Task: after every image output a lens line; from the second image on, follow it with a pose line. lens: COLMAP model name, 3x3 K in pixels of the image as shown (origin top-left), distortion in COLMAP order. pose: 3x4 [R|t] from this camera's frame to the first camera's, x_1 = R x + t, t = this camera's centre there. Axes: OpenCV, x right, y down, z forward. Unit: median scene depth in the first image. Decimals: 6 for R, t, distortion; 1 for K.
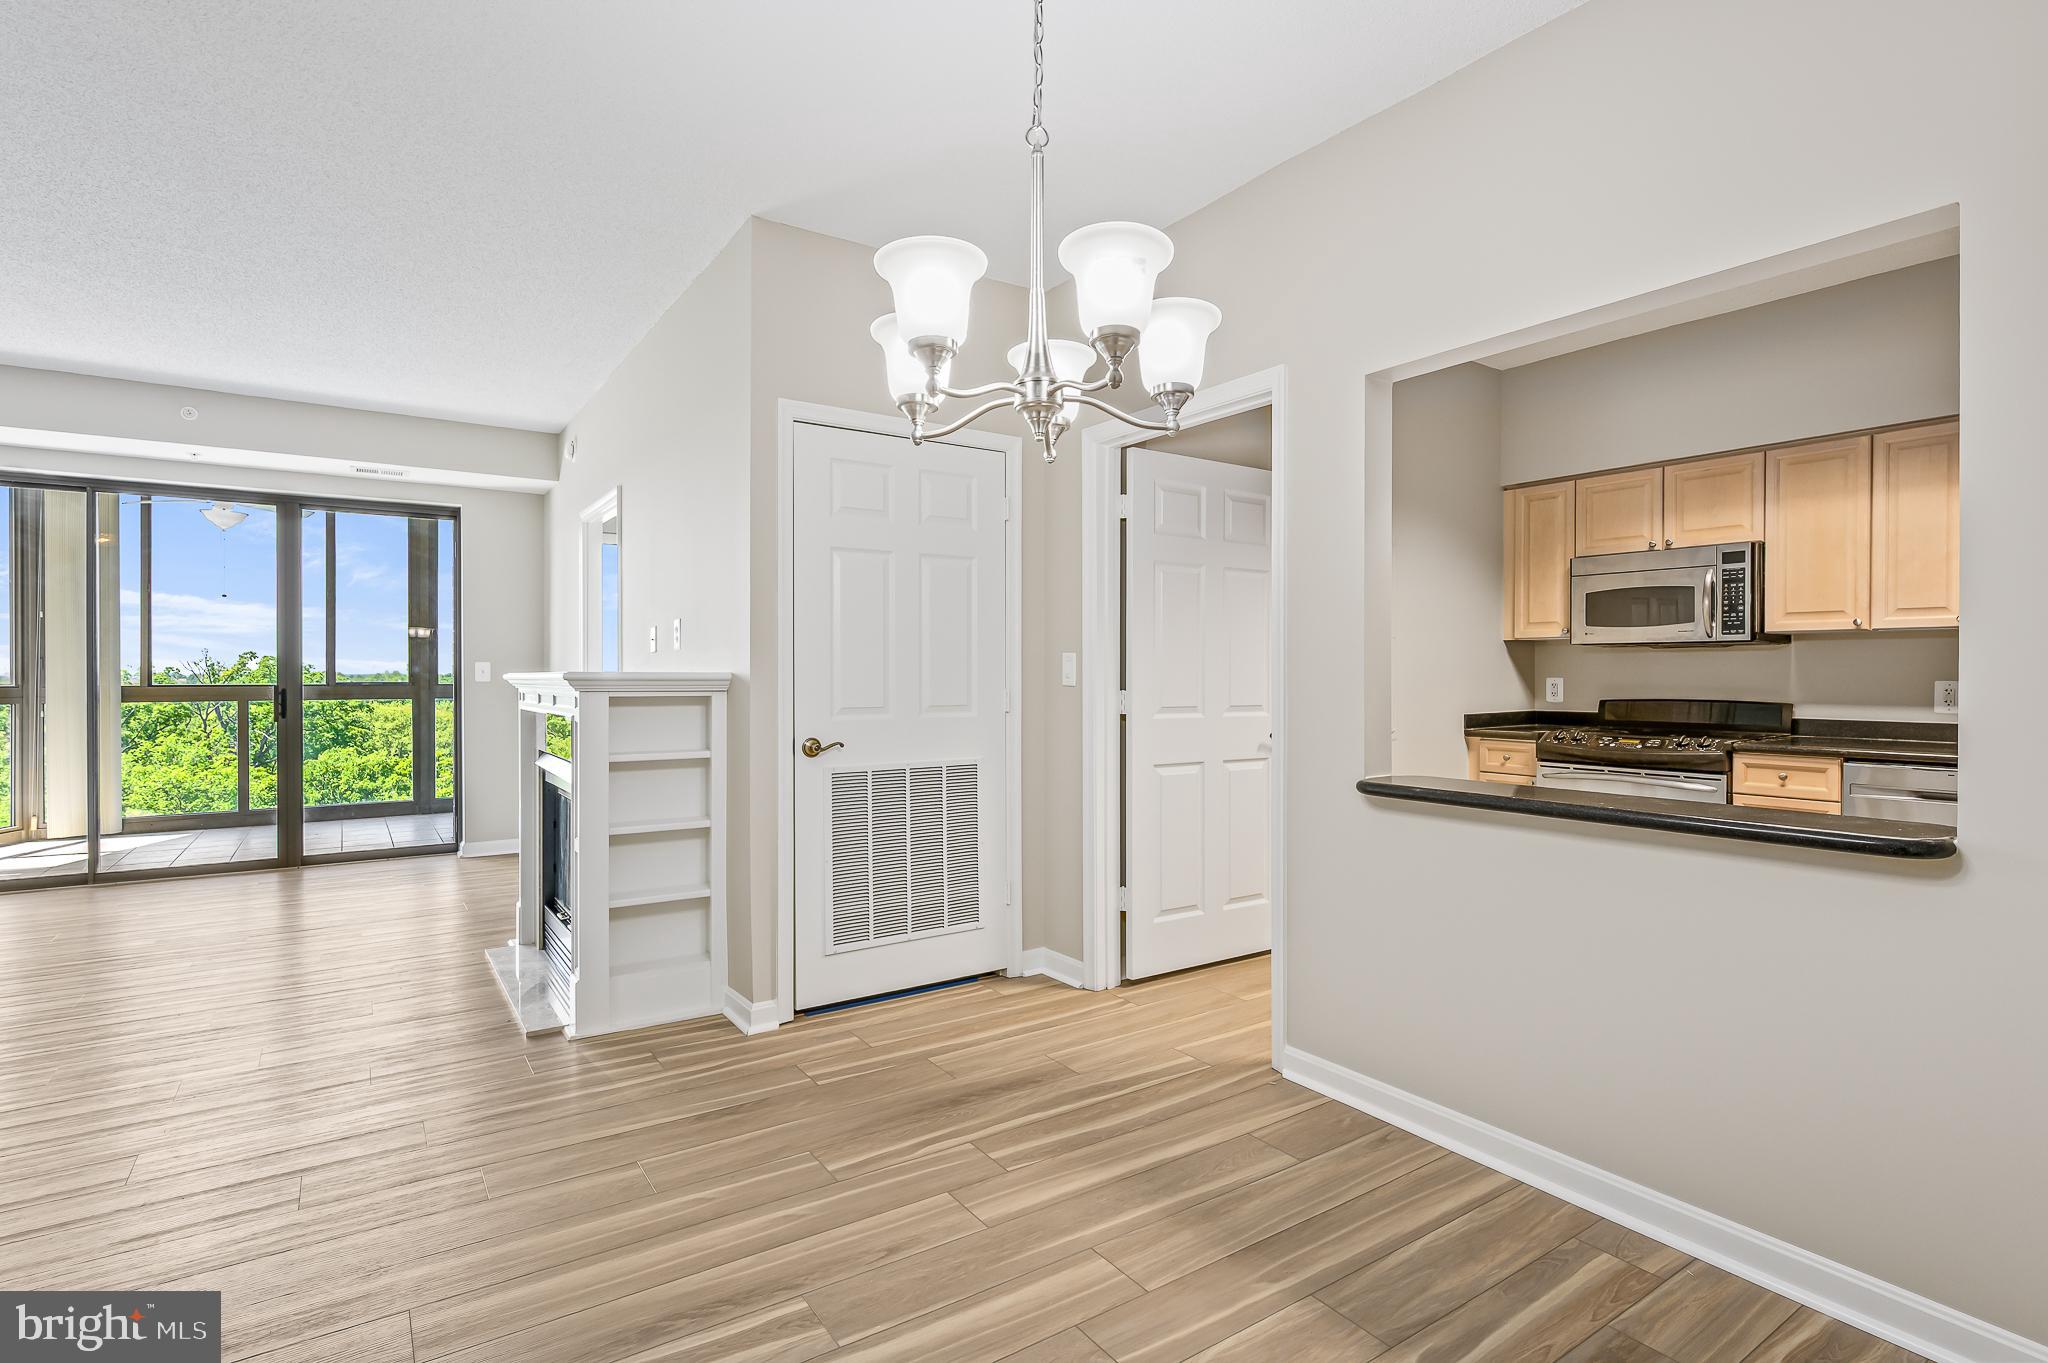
lens RADIAL K [[1007.1, 0, 1034.1], [0, 1007.1, 675.6], [0, 0, 1]] dist [-0.000680, -0.000269]
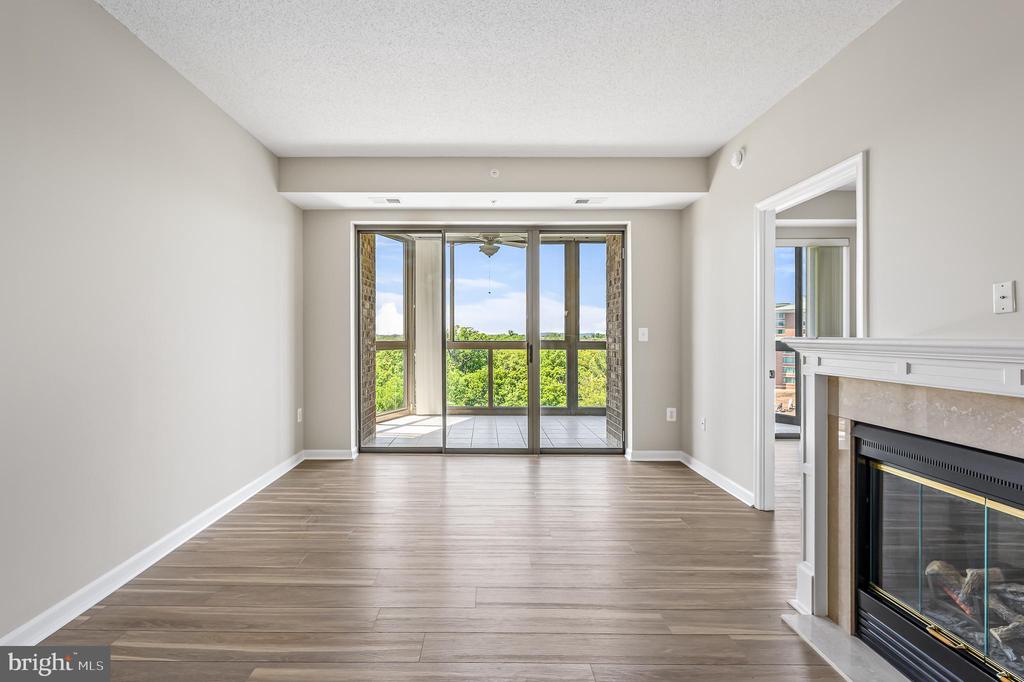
lens RADIAL K [[491.1, 0, 480.0], [0, 491.1, 335.9], [0, 0, 1]] dist [0.001138, -0.000125]
pose [[0.818846, 0.003380, -0.574004, -0.555406], [-0.002962, 0.999994, 0.001664, -0.003115], [0.574006, 0.000337, 0.818851, 0.469946]]
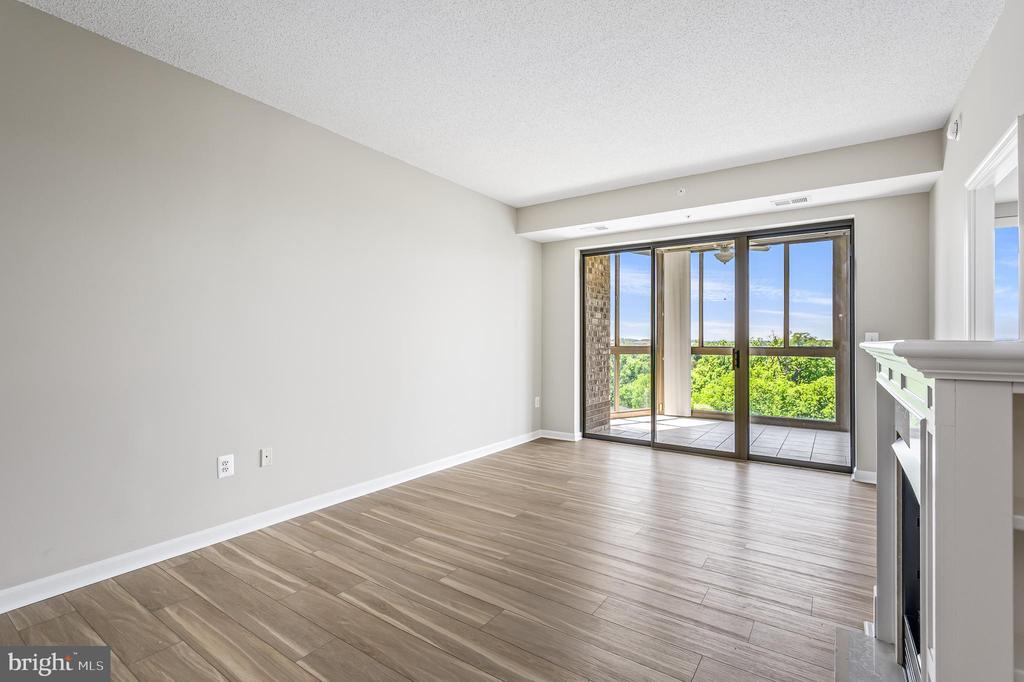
lens RADIAL K [[467.2, 0, 514.3], [0, 467.2, 338.6], [0, 0, 1]] dist [0.000760, -0.000049]
pose [[0.359602, -0.000828, -0.933105, -0.255610], [-0.005363, 0.999981, -0.002954, -0.002525], [0.933090, 0.006066, 0.359591, 0.596271]]
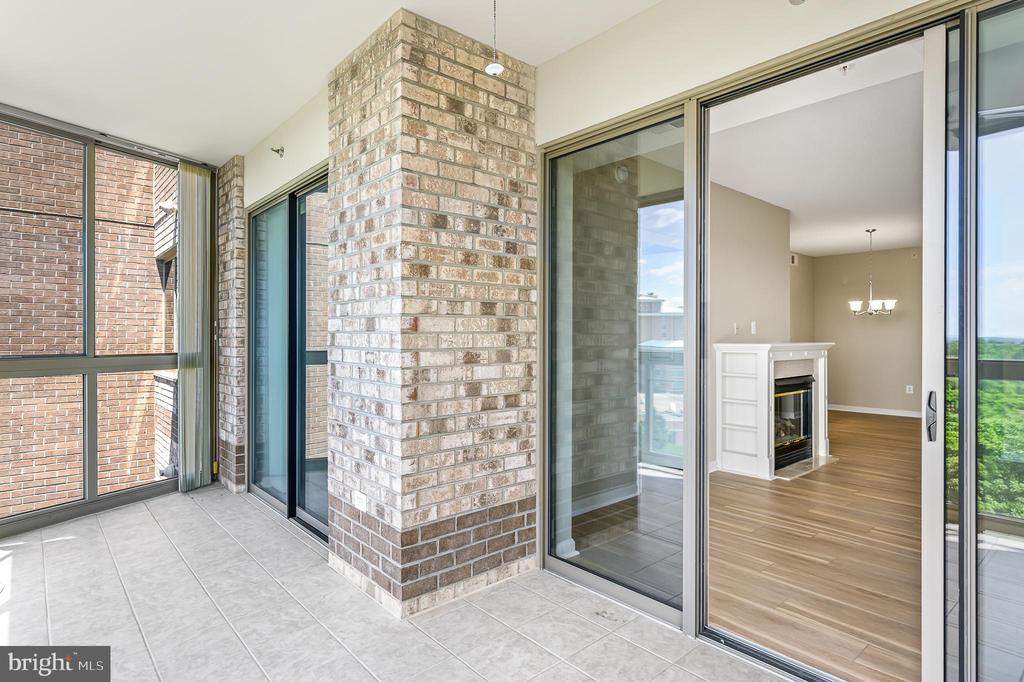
lens RADIAL K [[549.8, 0, 512.0], [0, 549.8, 341.0], [0, 0, 1]] dist [-0.000726, -0.000267]
pose [[-0.121450, -0.002796, 0.992594, -1.722233], [0.002305, 0.999993, 0.003099, -0.012906], [-0.992595, 0.002664, -0.121443, 1.843314]]
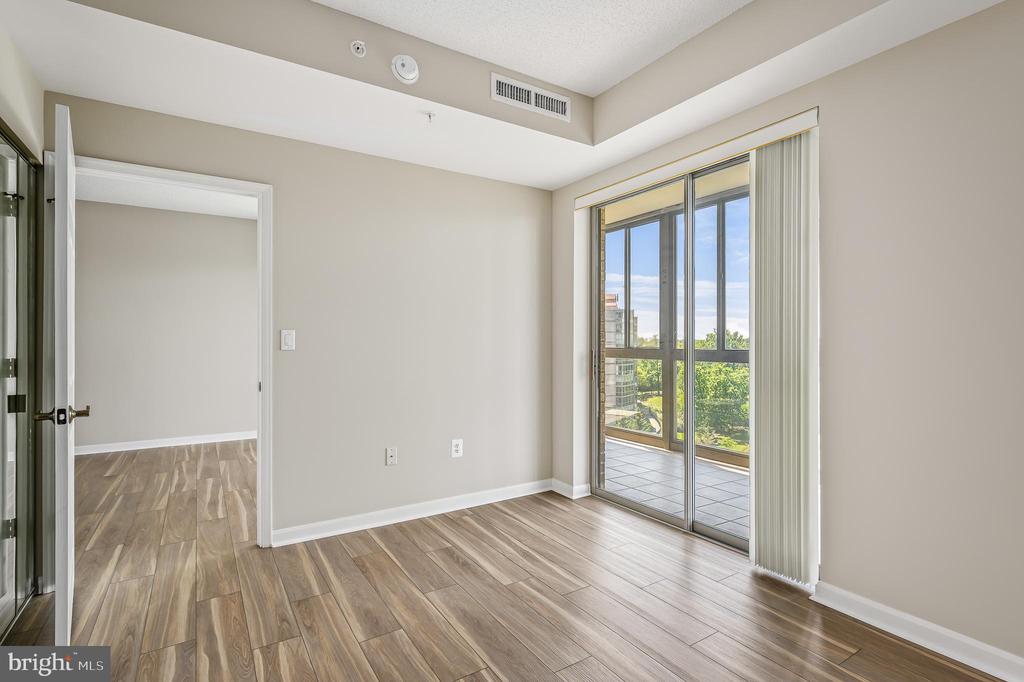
lens RADIAL K [[495.8, 0, 514.2], [0, 495.8, 336.5], [0, 0, 1]] dist [0.003937, 0.000506]
pose [[-0.031622, -0.003545, -0.999494, 0.093744], [-0.001957, 0.999992, -0.003484, -0.011005], [0.999498, 0.001846, -0.031629, 1.853899]]
